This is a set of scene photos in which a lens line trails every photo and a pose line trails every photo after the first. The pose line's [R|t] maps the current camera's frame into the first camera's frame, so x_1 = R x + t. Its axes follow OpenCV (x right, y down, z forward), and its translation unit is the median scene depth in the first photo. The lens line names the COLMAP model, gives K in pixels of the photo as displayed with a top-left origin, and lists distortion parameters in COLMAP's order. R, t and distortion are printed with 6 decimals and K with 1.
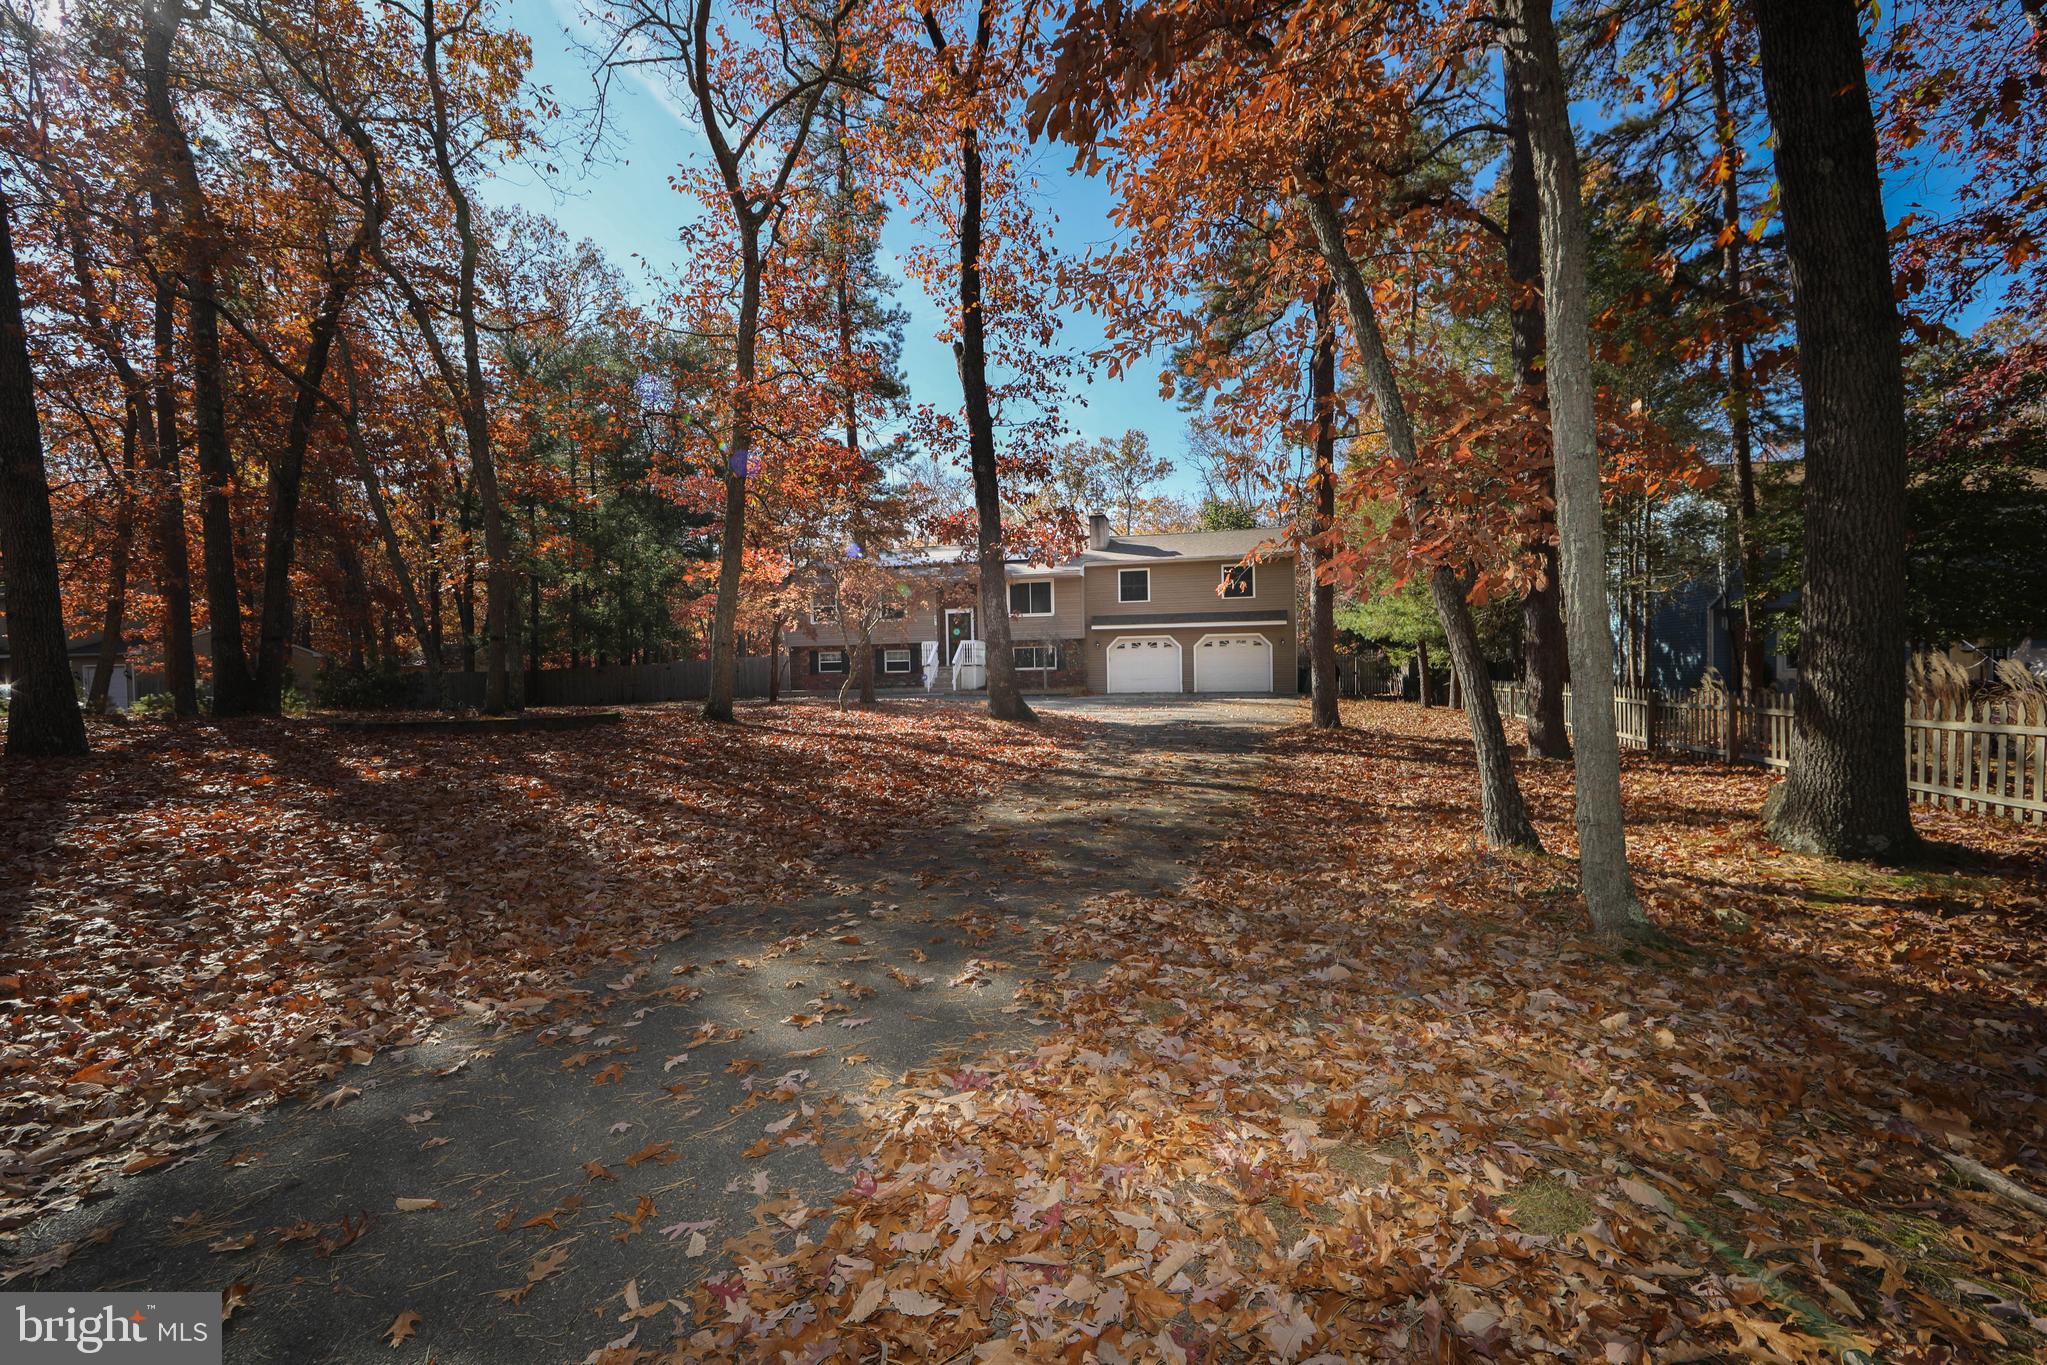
lens RADIAL K [[814.7, 0, 1034.9], [0, 814.7, 683.2], [0, 0, 1]] dist [-0.002575, -0.000422]
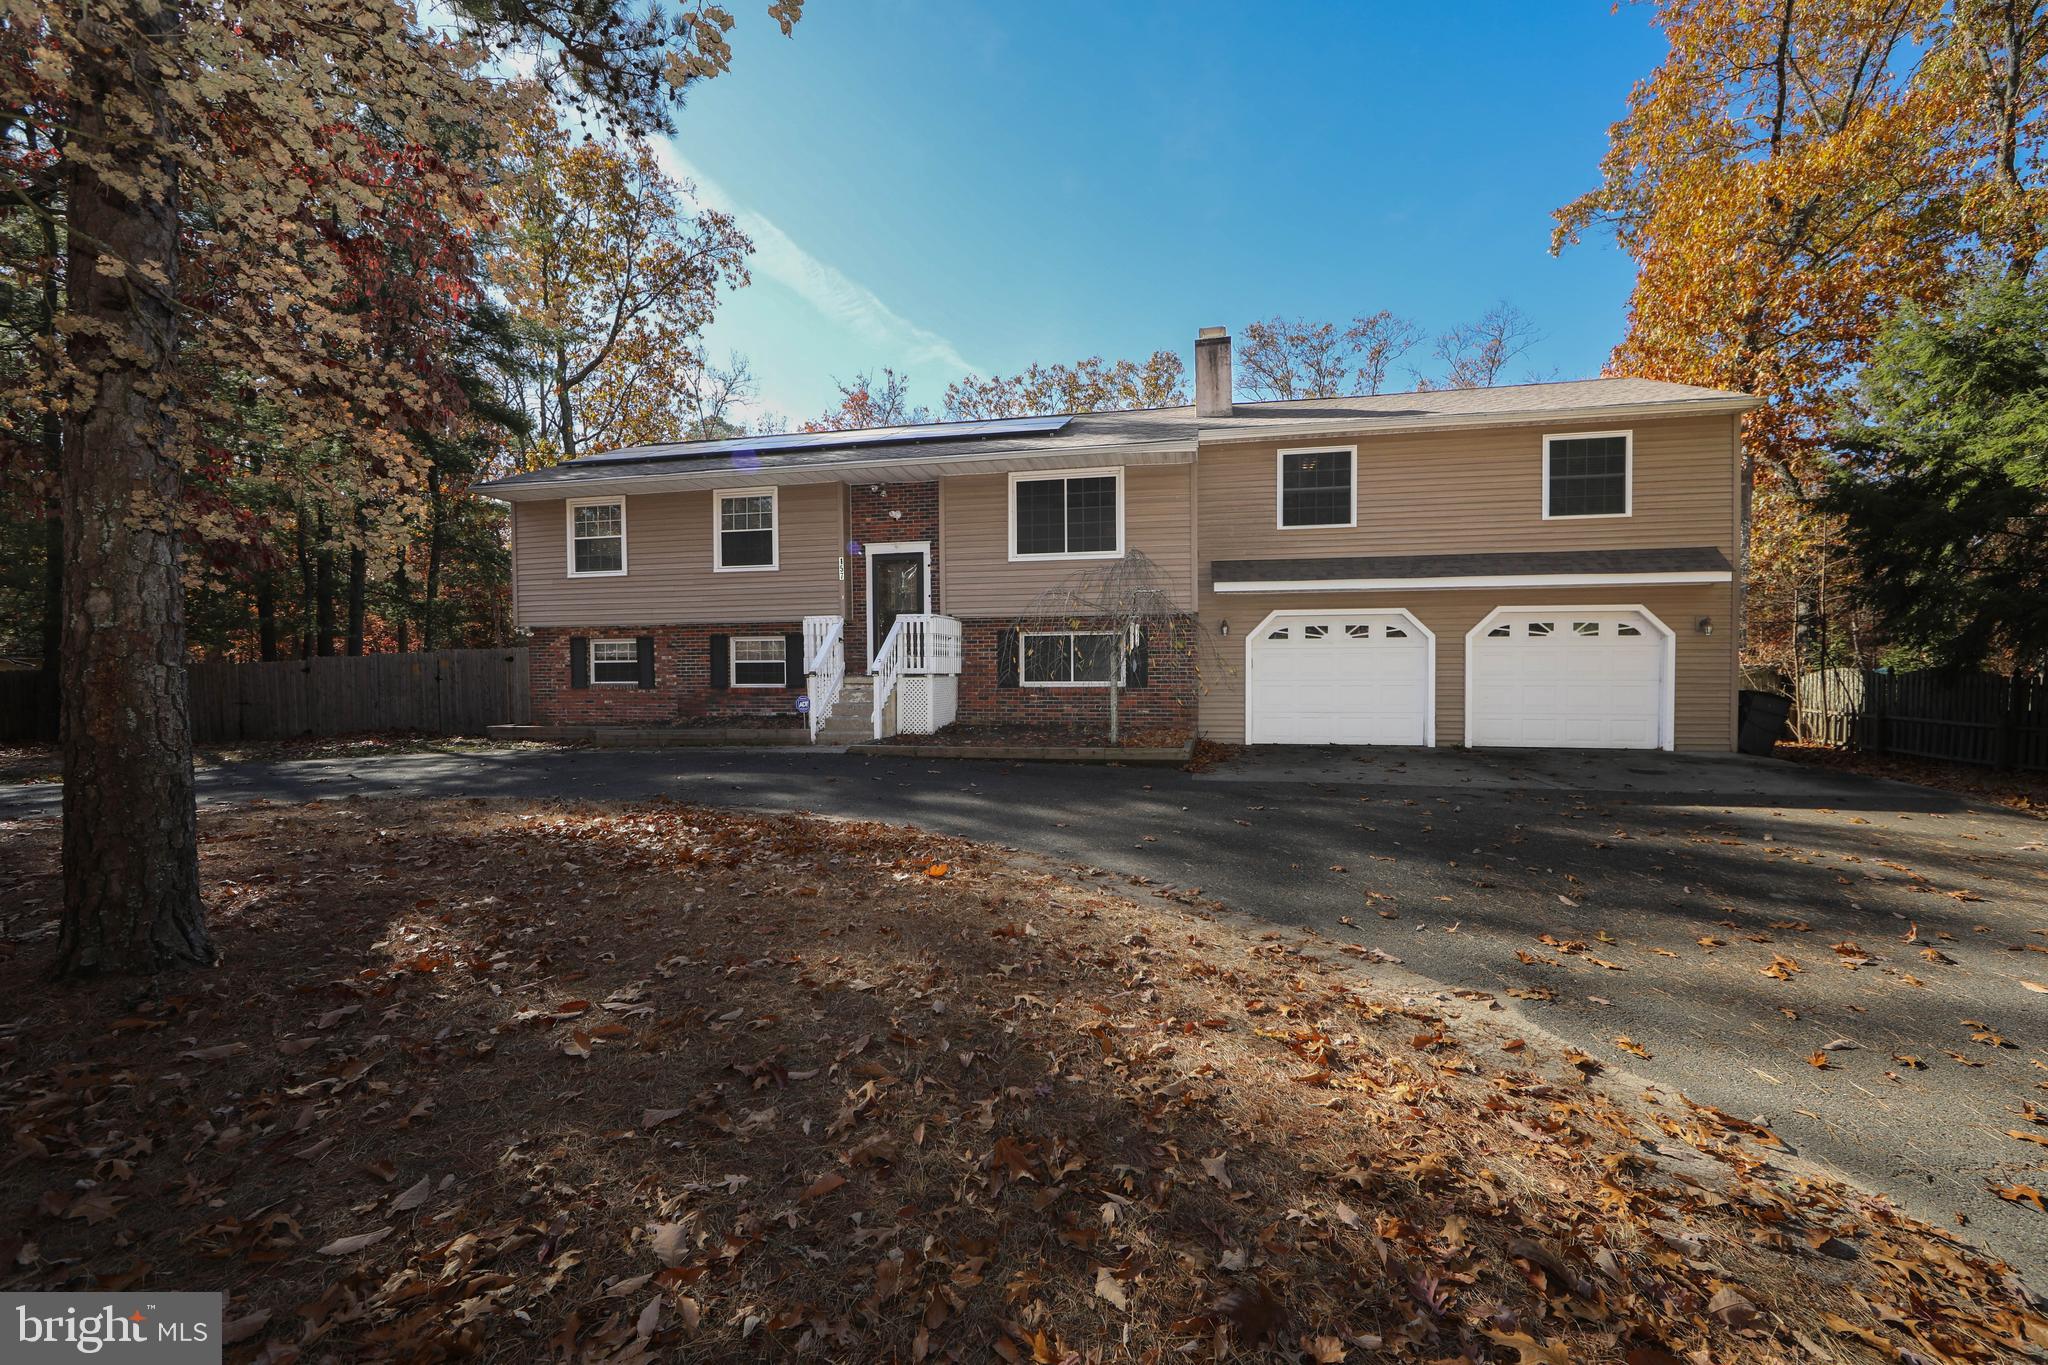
lens RADIAL K [[815.1, 0, 1035.5], [0, 815.1, 683.2], [0, 0, 1]] dist [-0.002575, -0.000422]
pose [[0.999436, 0.012496, 0.031169, -0.033797], [-0.012623, 0.999913, 0.003874, -0.019875], [-0.031118, -0.004265, 0.999507, 0.581957]]
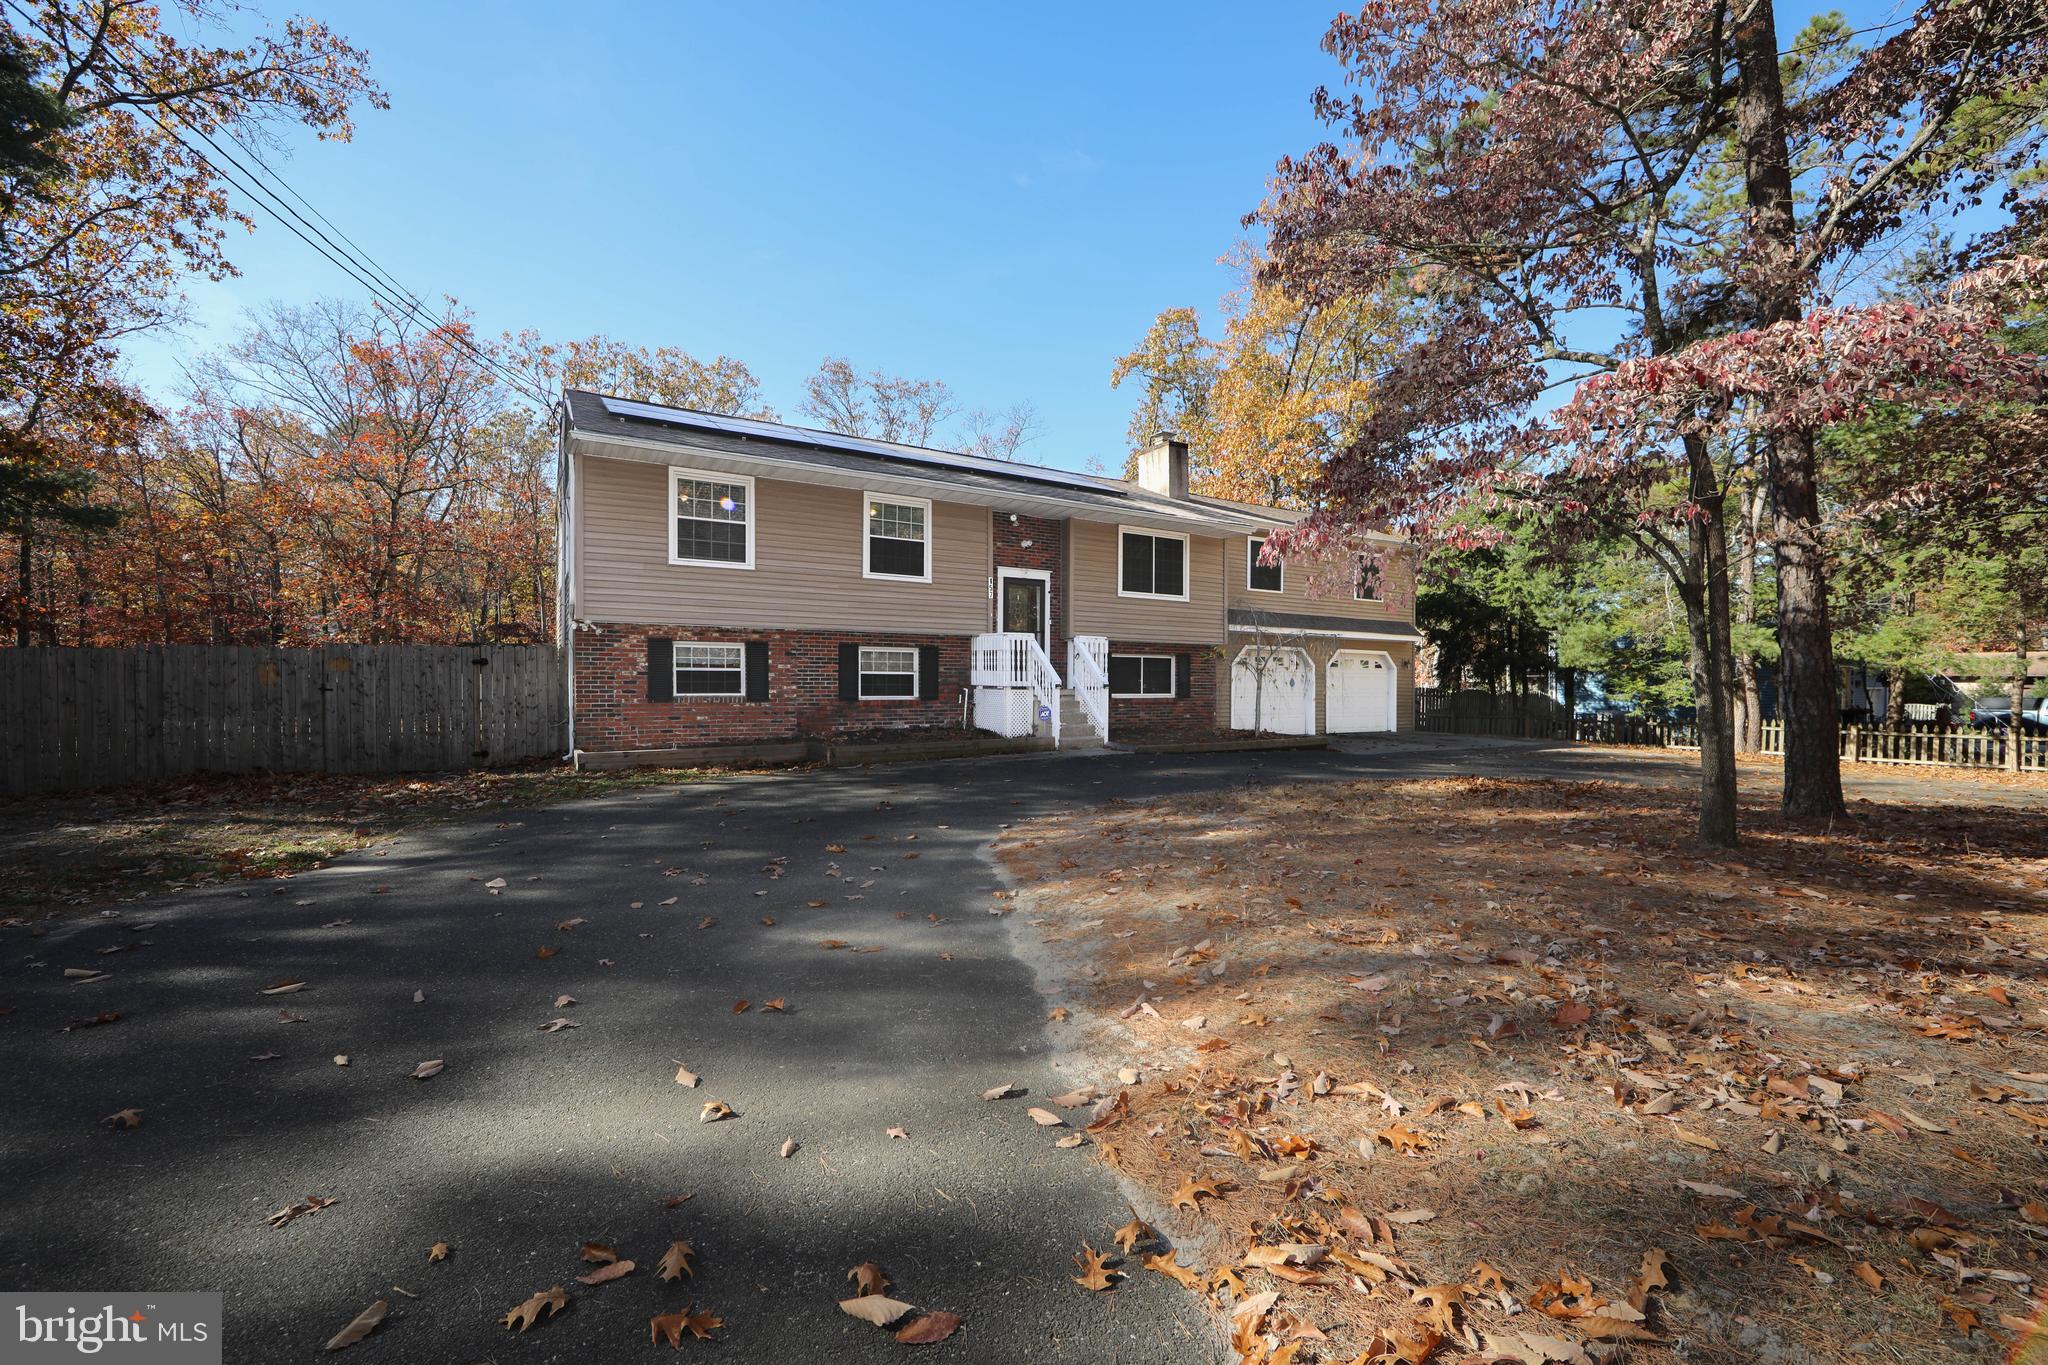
lens RADIAL K [[815.1, 0, 1035.5], [0, 815.1, 683.2], [0, 0, 1]] dist [-0.002575, -0.000422]
pose [[0.713661, 0.024785, 0.700052, -0.434796], [-0.009112, 0.999618, -0.026101, -0.011778], [-0.700431, 0.012248, 0.713615, 0.672125]]
